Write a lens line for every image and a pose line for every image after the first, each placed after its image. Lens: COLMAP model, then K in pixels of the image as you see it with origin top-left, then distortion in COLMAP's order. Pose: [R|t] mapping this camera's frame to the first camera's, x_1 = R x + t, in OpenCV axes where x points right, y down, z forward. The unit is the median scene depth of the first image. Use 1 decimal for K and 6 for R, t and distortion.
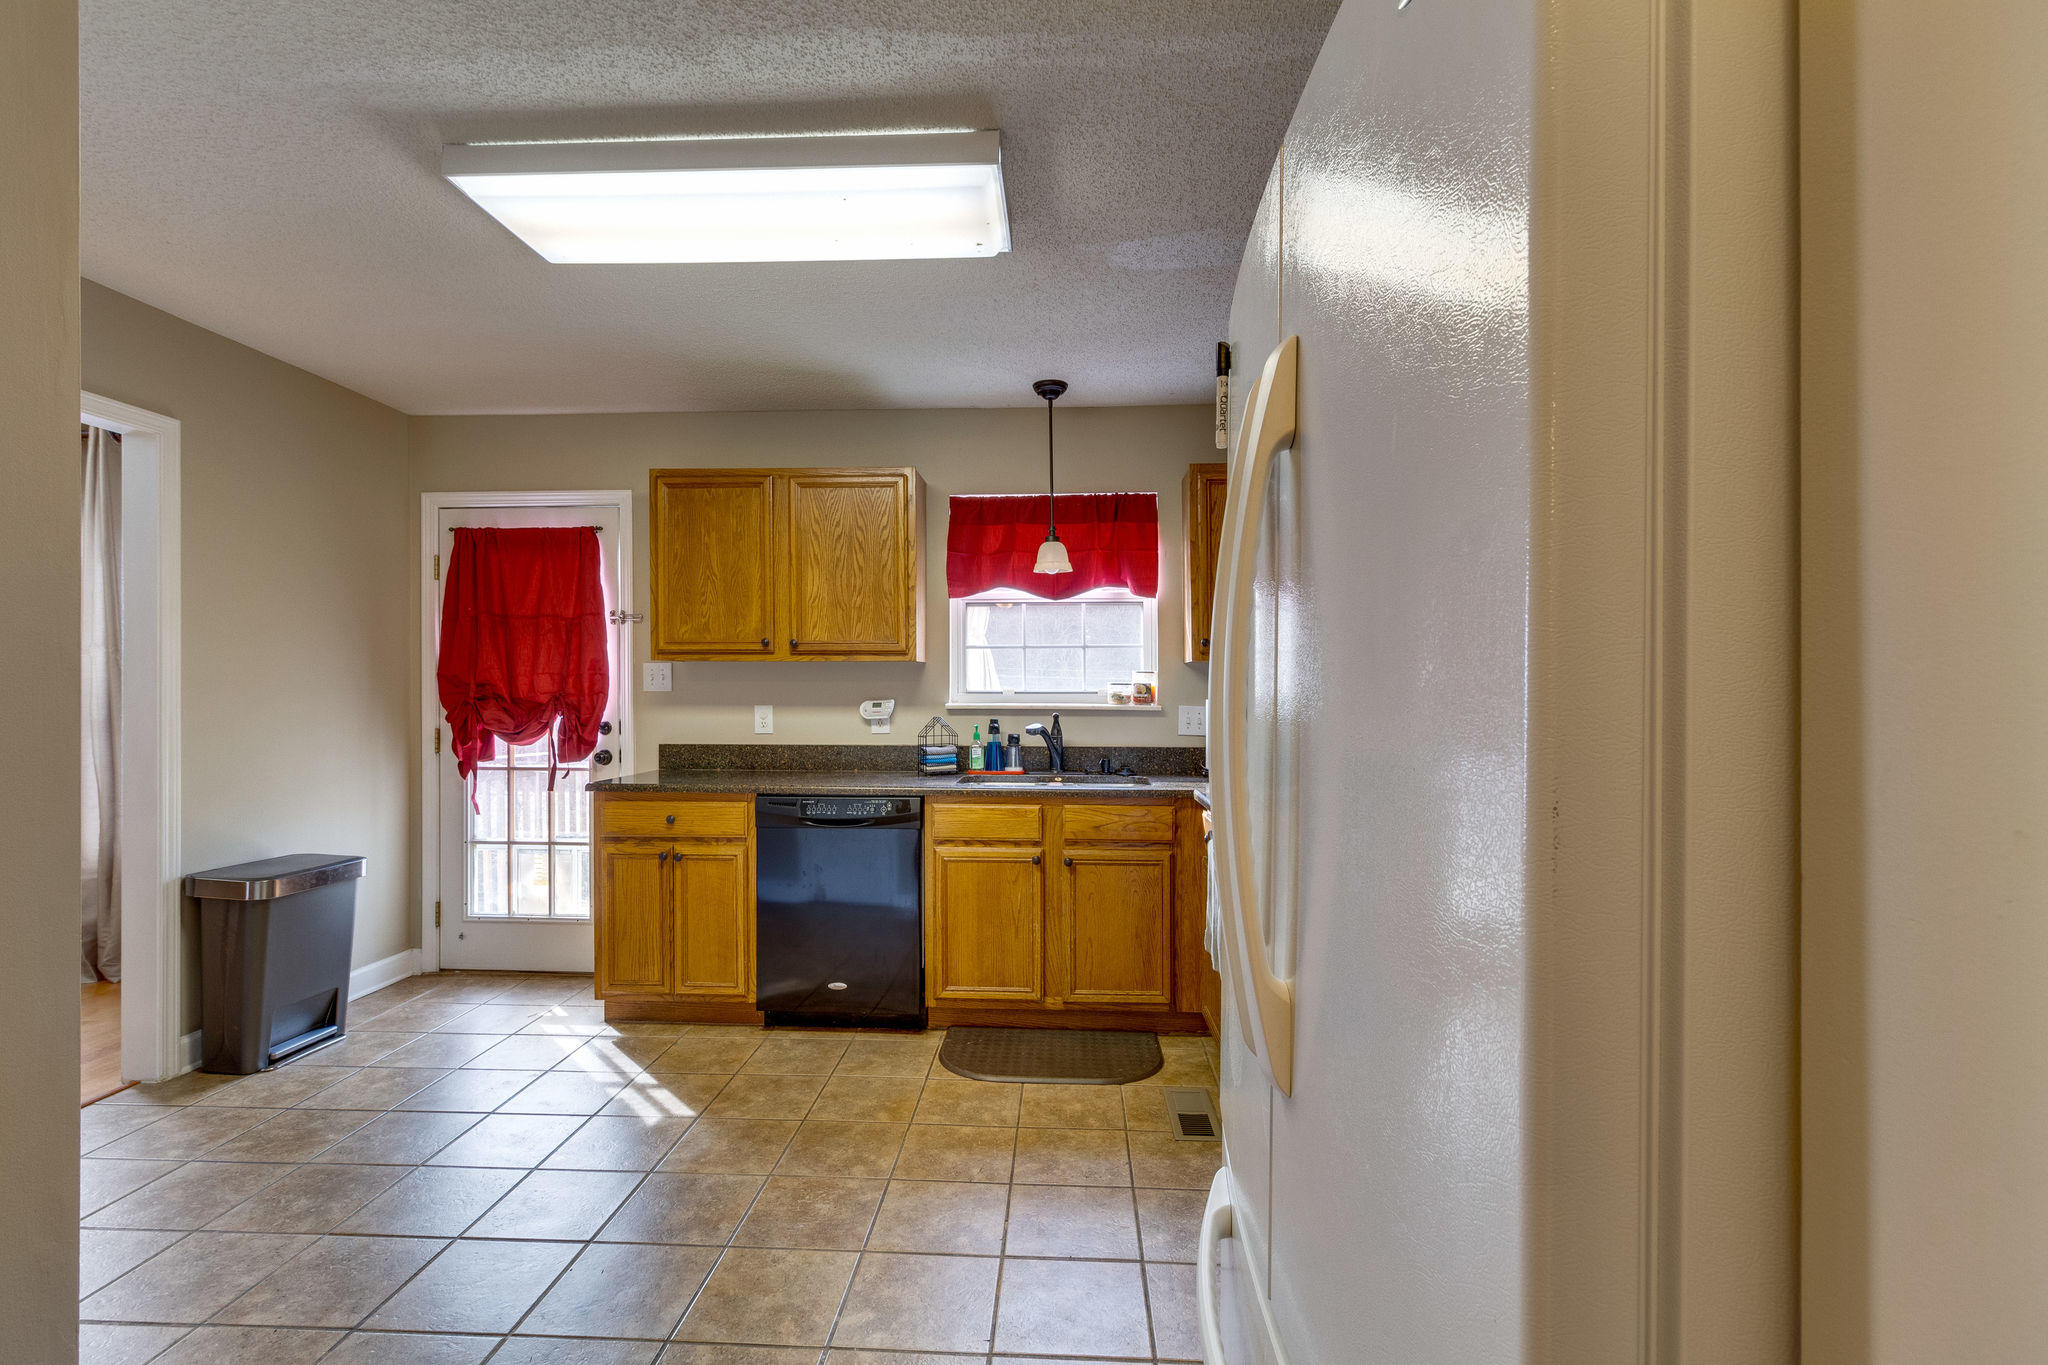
lens RADIAL K [[947.9, 0, 1026.2], [0, 947.9, 696.5], [0, 0, 1]] dist [0.003693, 0.000276]
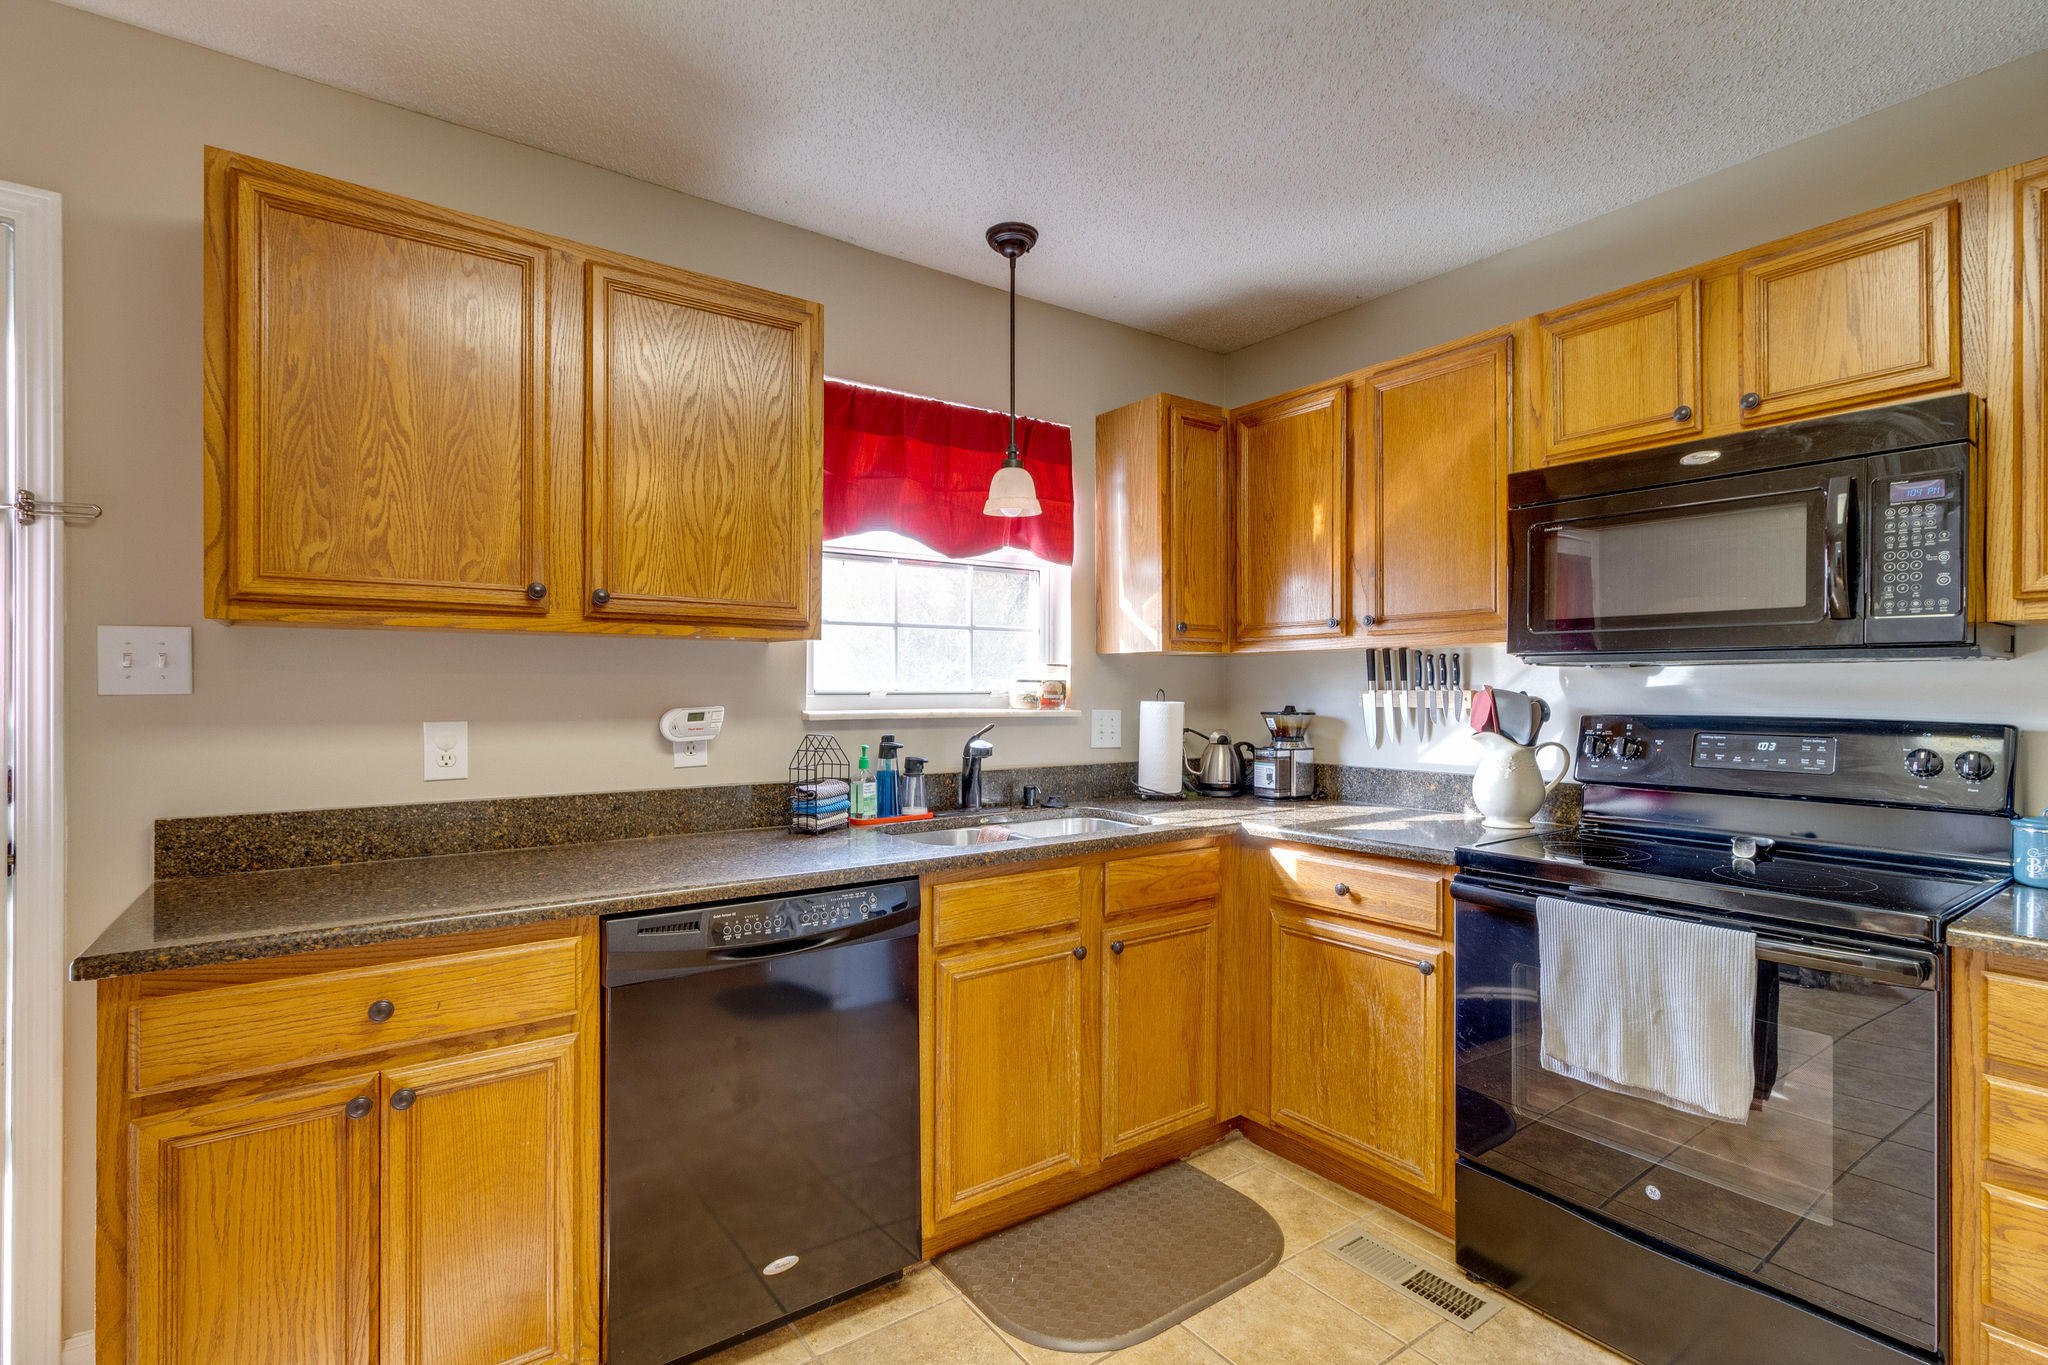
lens RADIAL K [[938.5, 0, 1031.2], [0, 938.5, 687.6], [0, 0, 1]] dist [-0.000750, 0.000572]
pose [[0.777557, -0.001367, 0.628811, -0.377124], [0.004969, 0.999980, -0.003970, -0.005377], [-0.628793, 0.006212, 0.777548, 0.471401]]
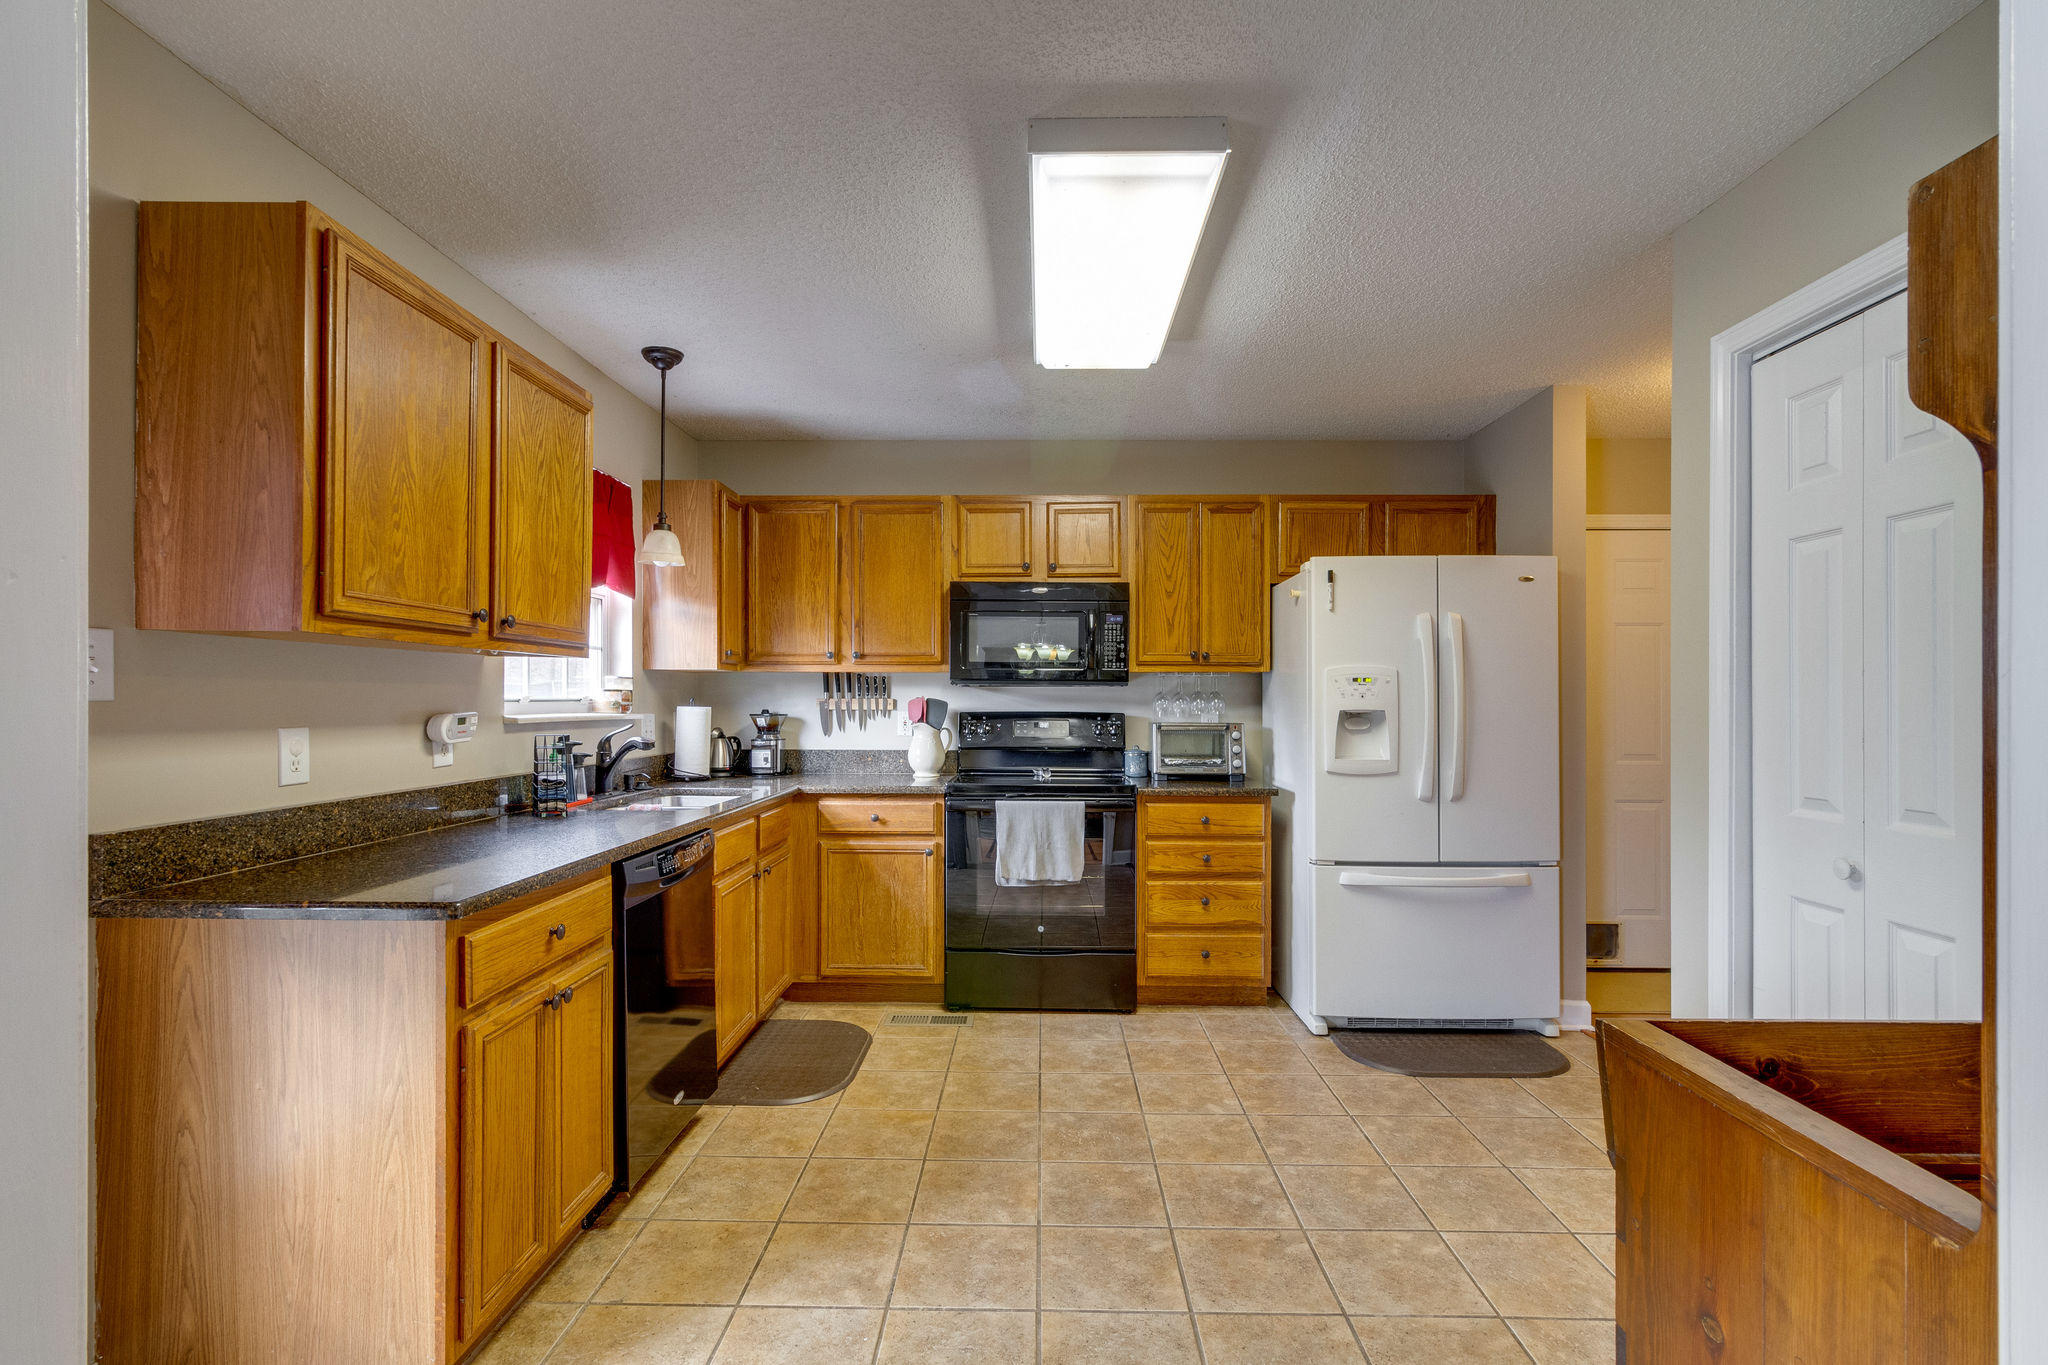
lens RADIAL K [[947.9, 0, 1026.2], [0, 947.9, 696.5], [0, 0, 1]] dist [0.003693, 0.000276]
pose [[-0.031169, -0.000013, 0.999514, -0.863933], [0.000628, 1.000000, 0.000033, -0.007635], [-0.999514, 0.000628, -0.031169, 0.684160]]
